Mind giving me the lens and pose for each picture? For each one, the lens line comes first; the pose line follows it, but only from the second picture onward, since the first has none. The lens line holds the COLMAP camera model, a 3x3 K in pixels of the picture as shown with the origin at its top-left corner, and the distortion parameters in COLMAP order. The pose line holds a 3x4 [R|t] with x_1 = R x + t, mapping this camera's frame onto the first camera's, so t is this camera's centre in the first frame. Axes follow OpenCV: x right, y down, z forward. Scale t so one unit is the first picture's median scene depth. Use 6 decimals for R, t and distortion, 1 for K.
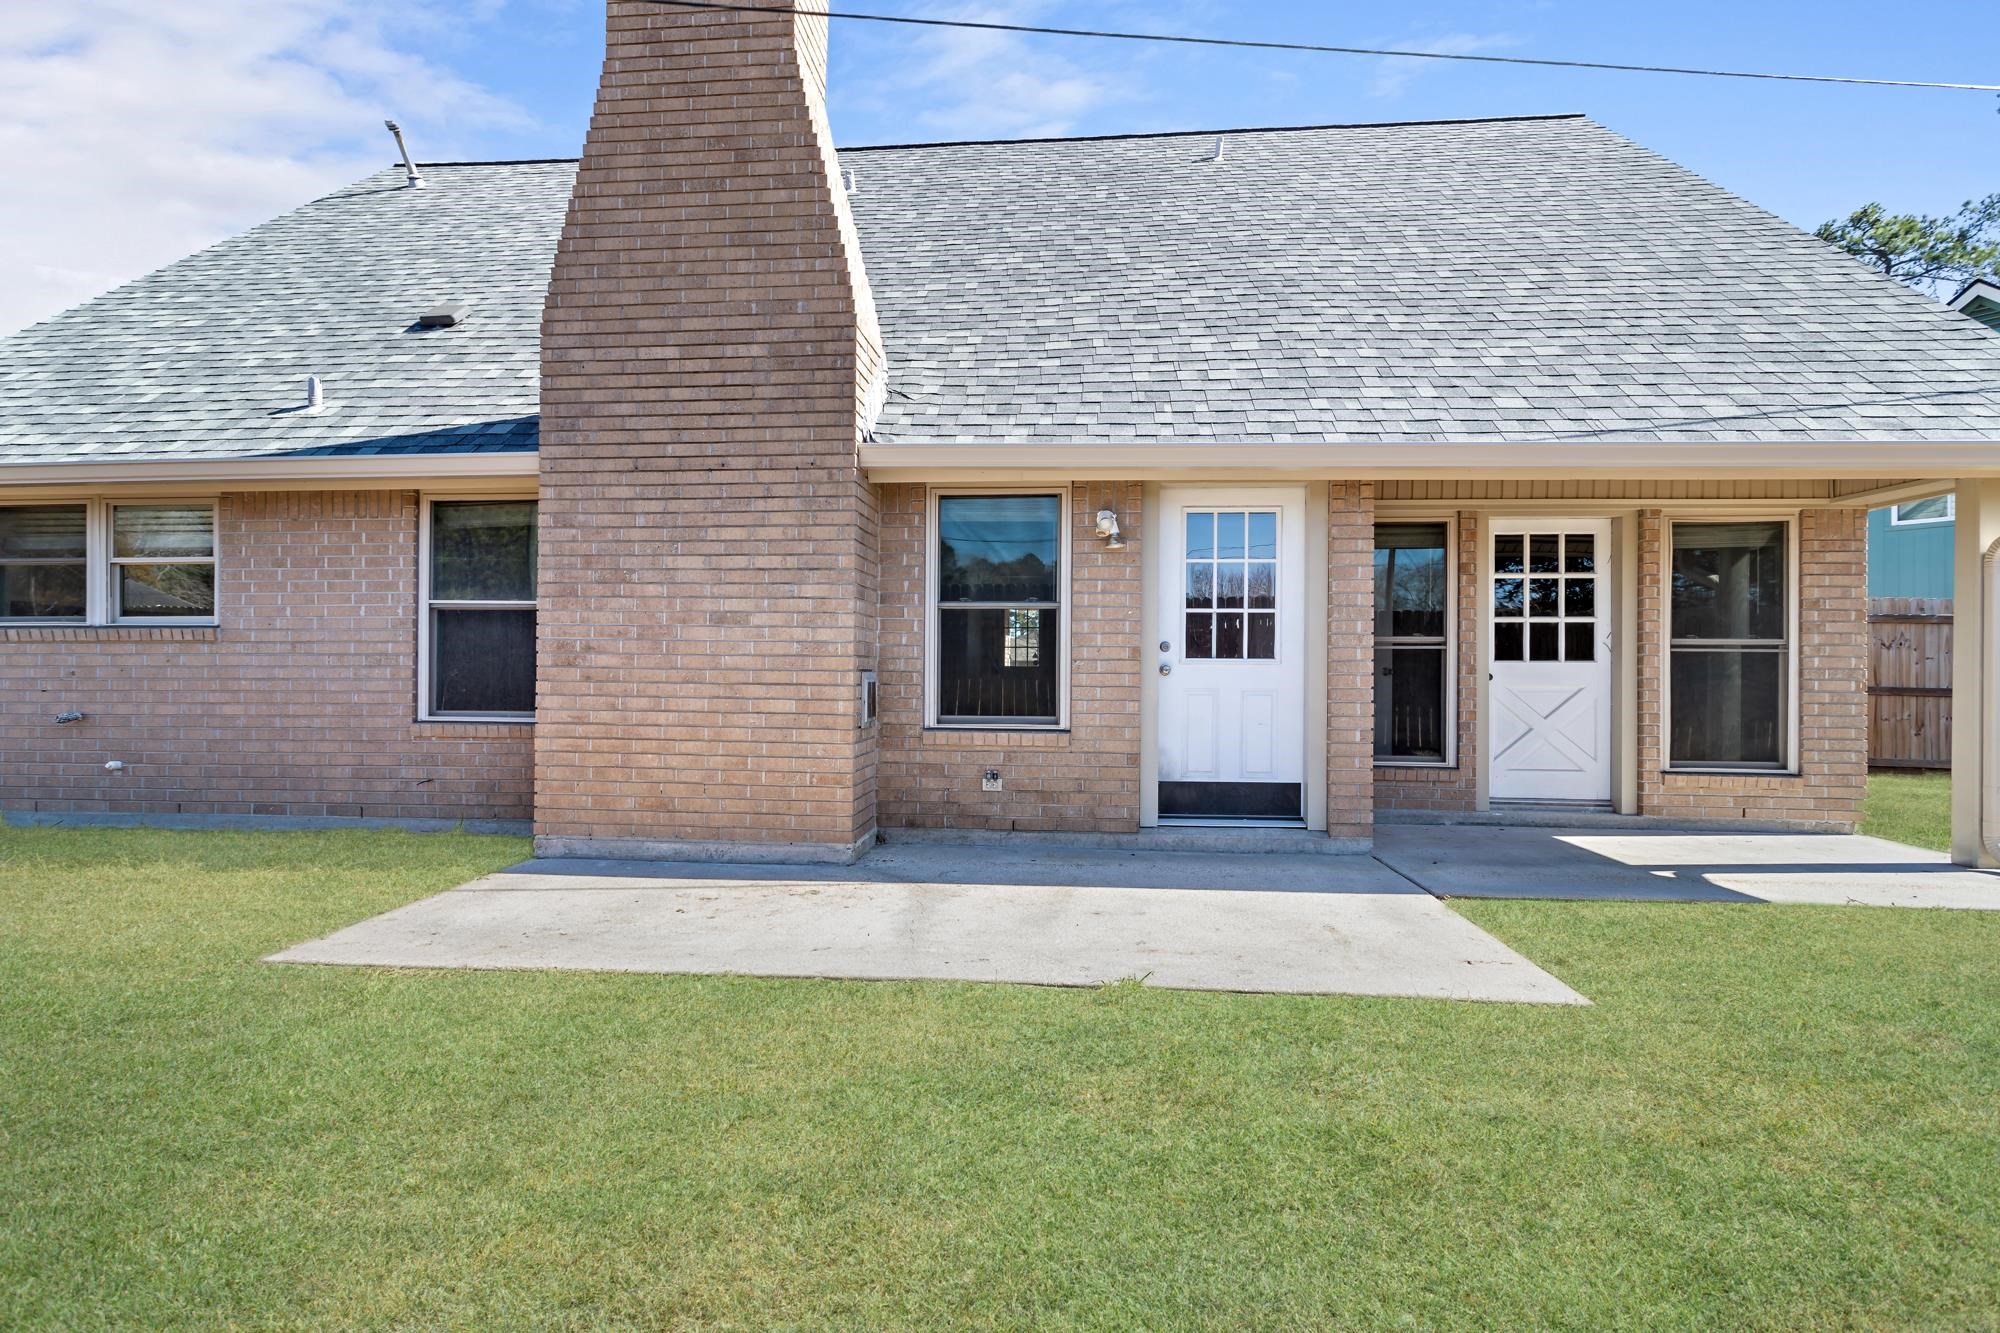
lens RADIAL K [[965.7, 0, 1001.1], [0, 965.7, 660.8], [0, 0, 1]] dist [0.005512, 0.000673]
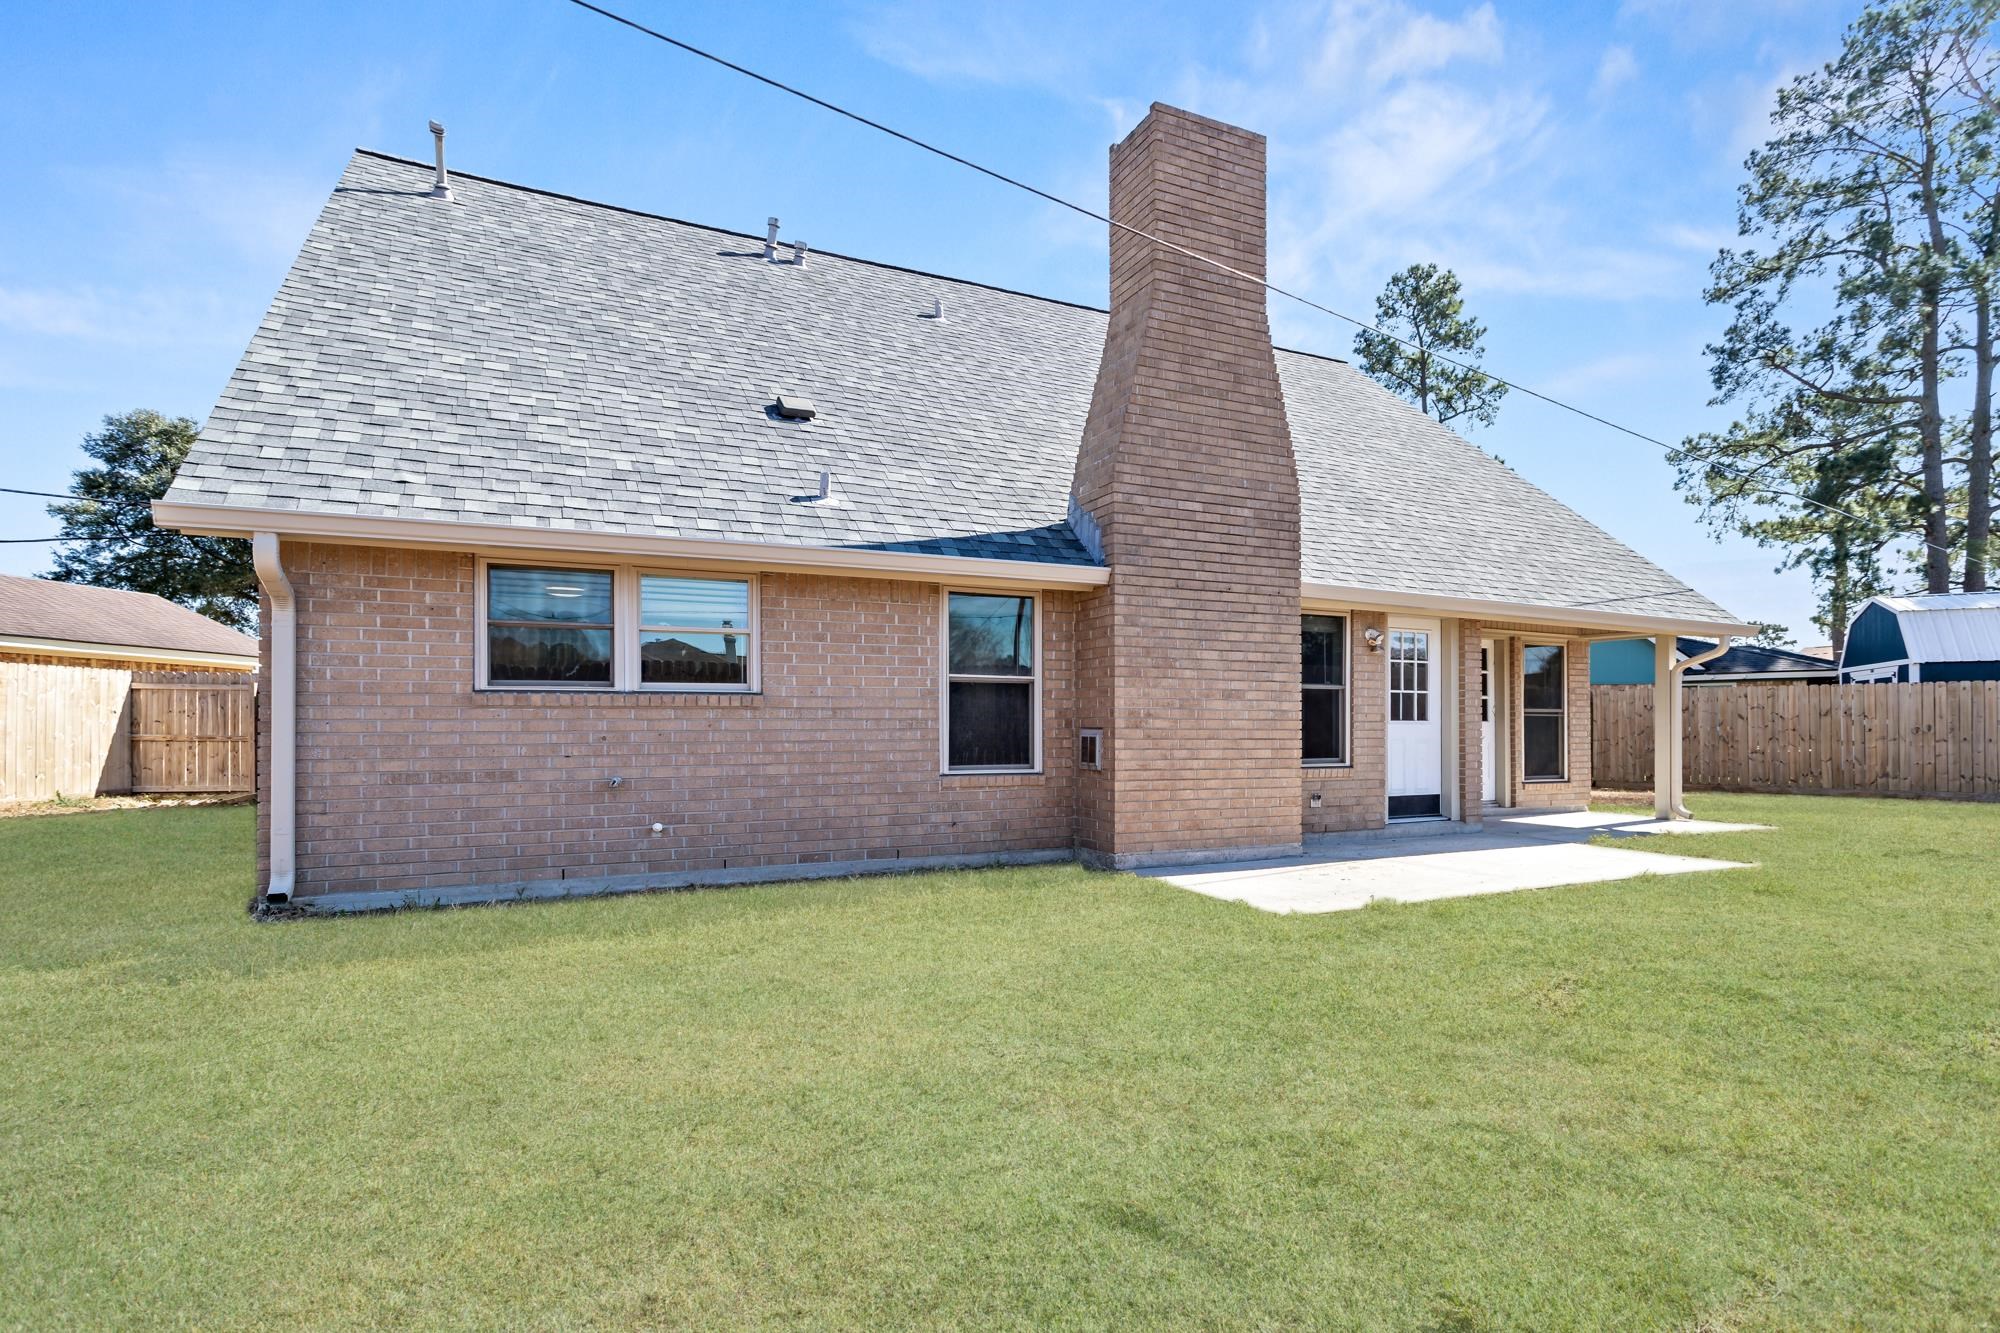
lens RADIAL K [[960.7, 0, 996.6], [0, 960.7, 721.1], [0, 0, 1]] dist [0.003688, 0.000571]
pose [[0.863925, -0.002775, 0.503612, -1.135262], [0.001963, 0.999996, 0.002143, -0.006515], [-0.503616, -0.000863, 0.863927, -0.062759]]
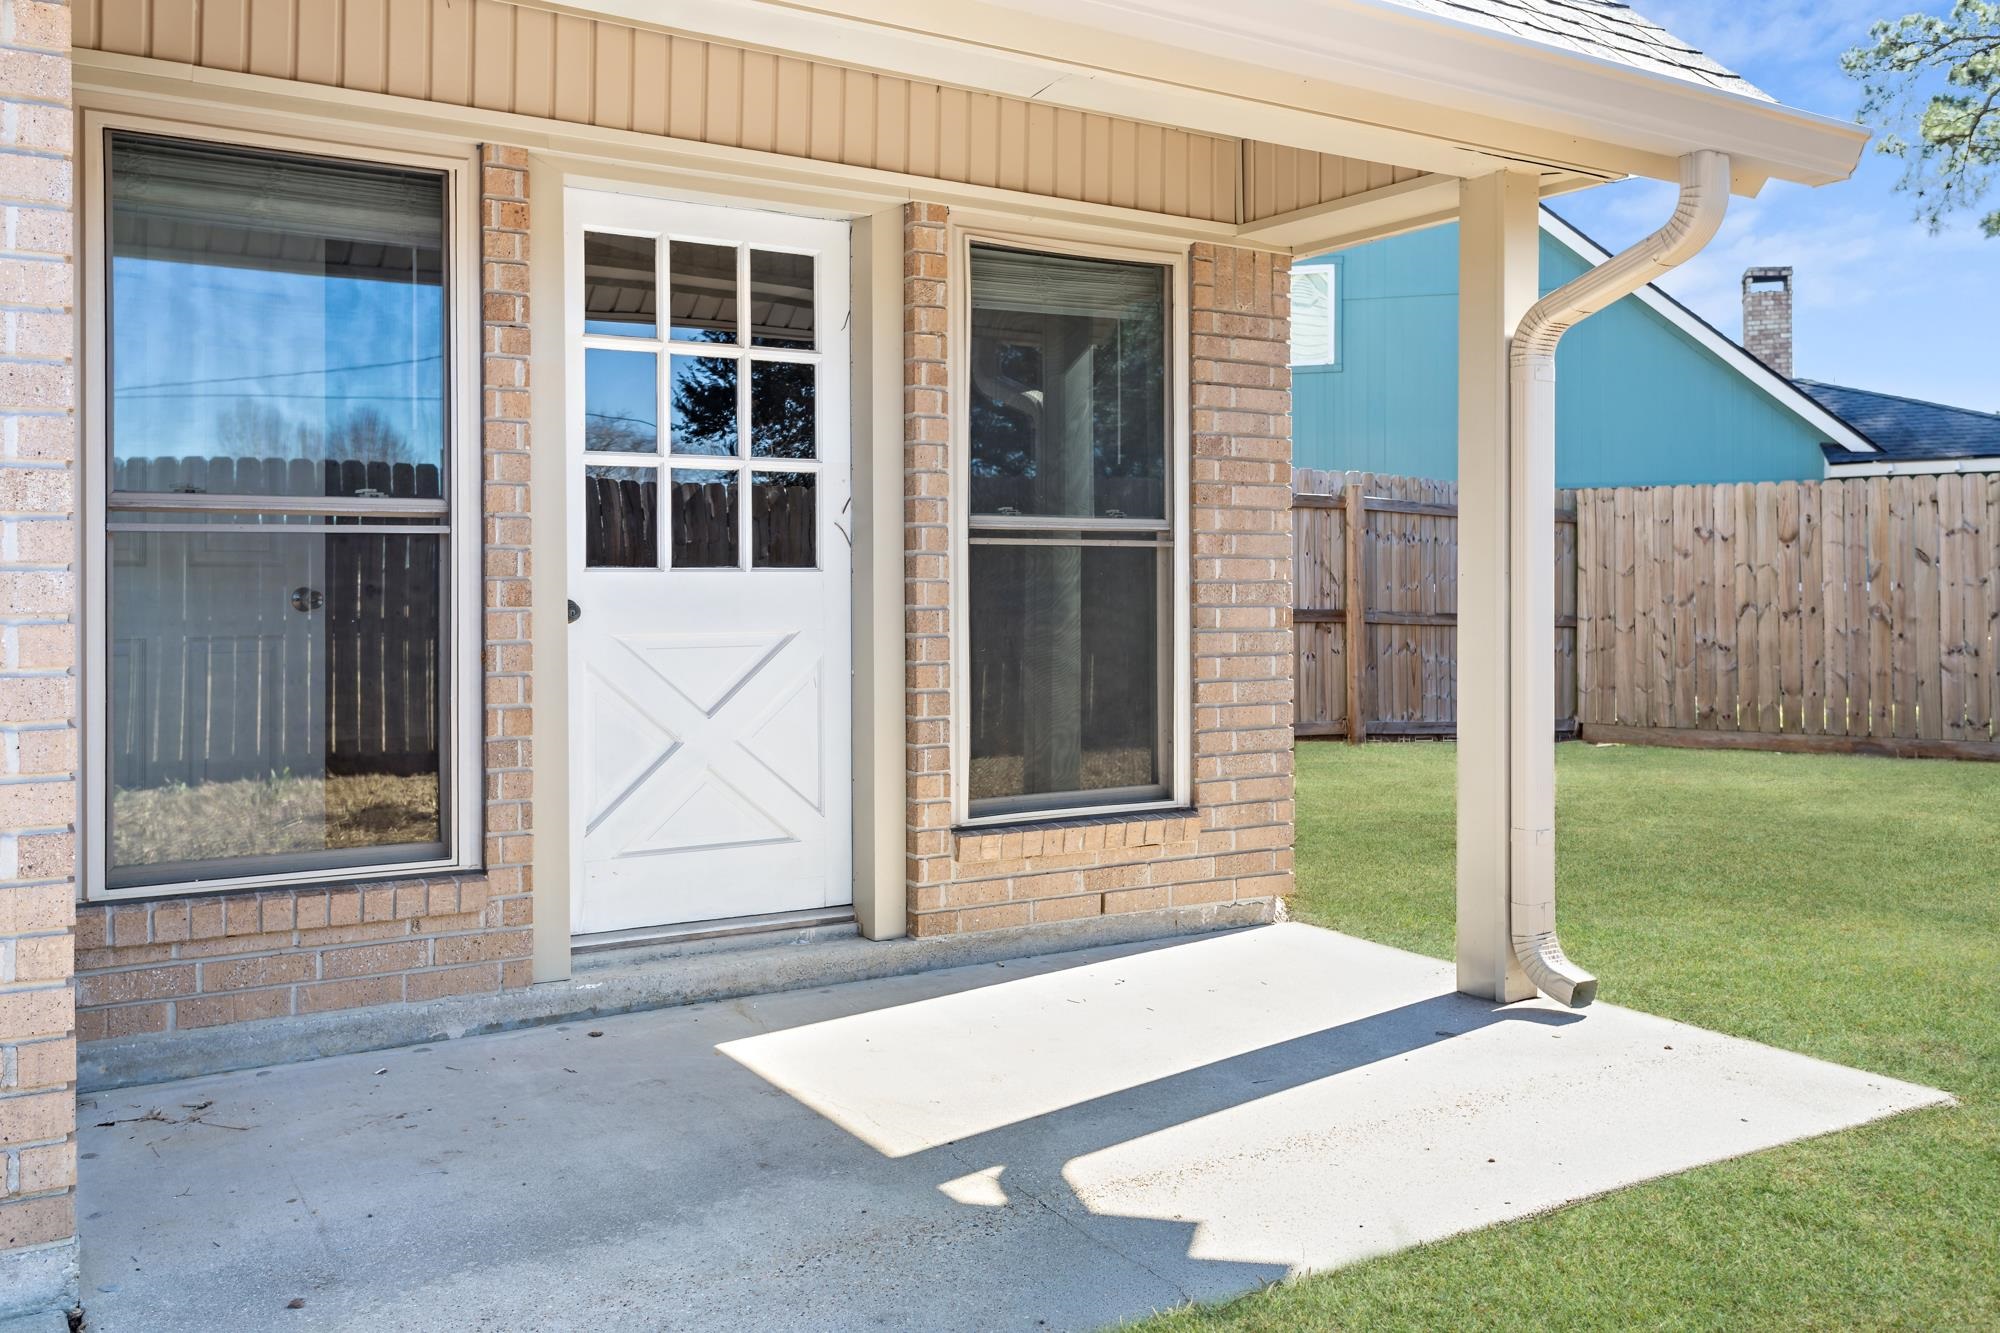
lens RADIAL K [[1646.6, 0, 1000.2], [0, 1646.6, 594.6], [0, 0, 1]] dist [0.004855, 0.002641]
pose [[0.800337, -0.012498, 0.599420, 0.284110], [0.005020, 0.999887, 0.014144, 0.002208], [-0.599529, -0.008311, 0.800310, 0.436843]]
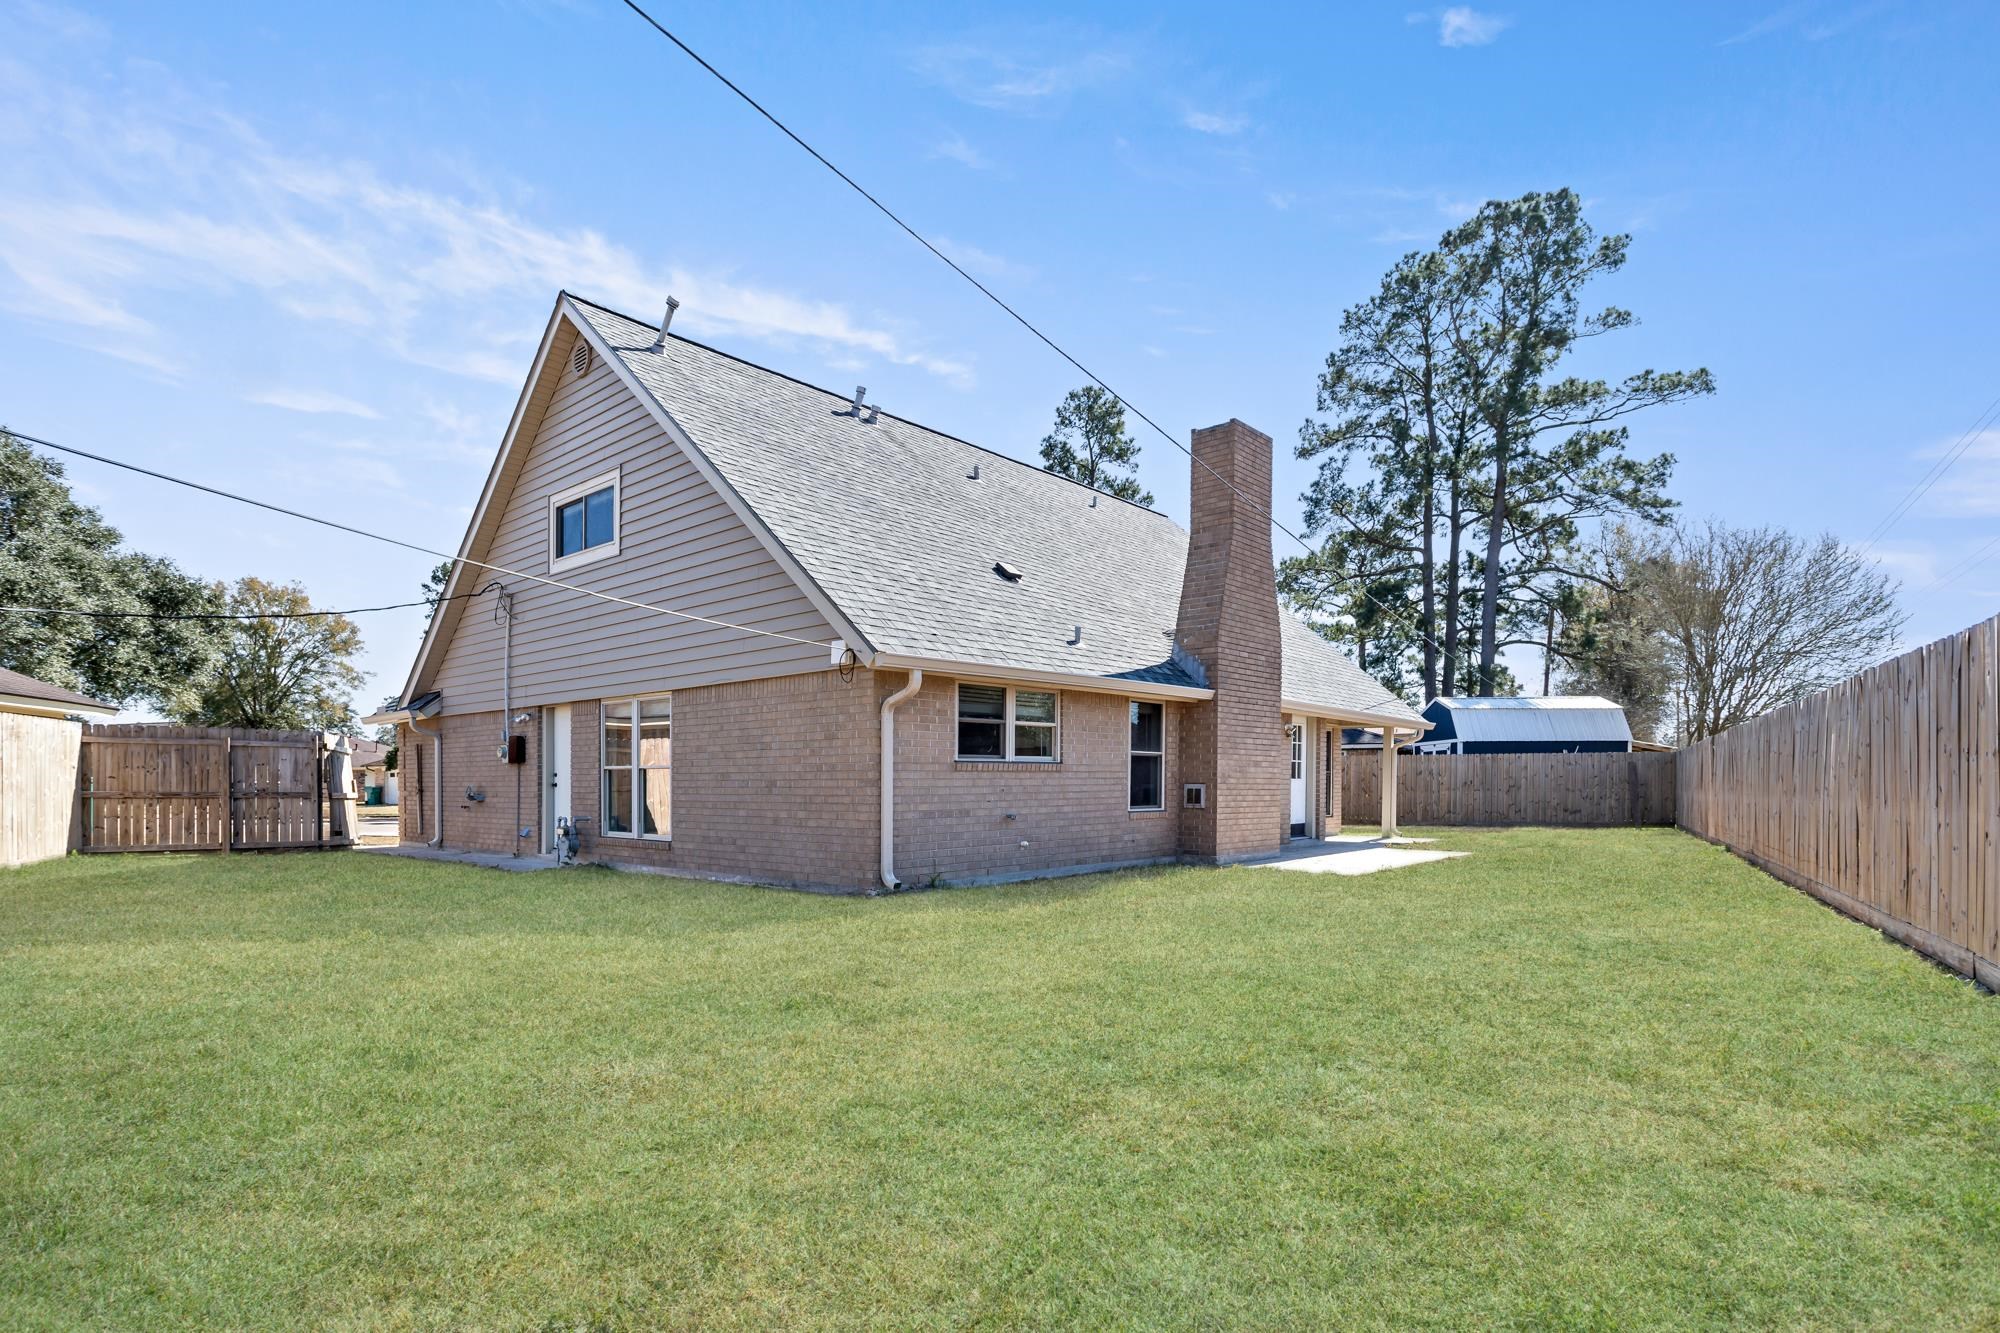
lens RADIAL K [[994.7, 0, 1001.9], [0, 994.7, 798.4], [0, 0, 1]] dist [-0.000840, -0.000107]
pose [[0.590684, -0.020070, 0.806653, -2.382654], [-0.001261, 0.999666, 0.025796, -0.017149], [-0.806902, -0.016254, 0.590462, 0.004447]]
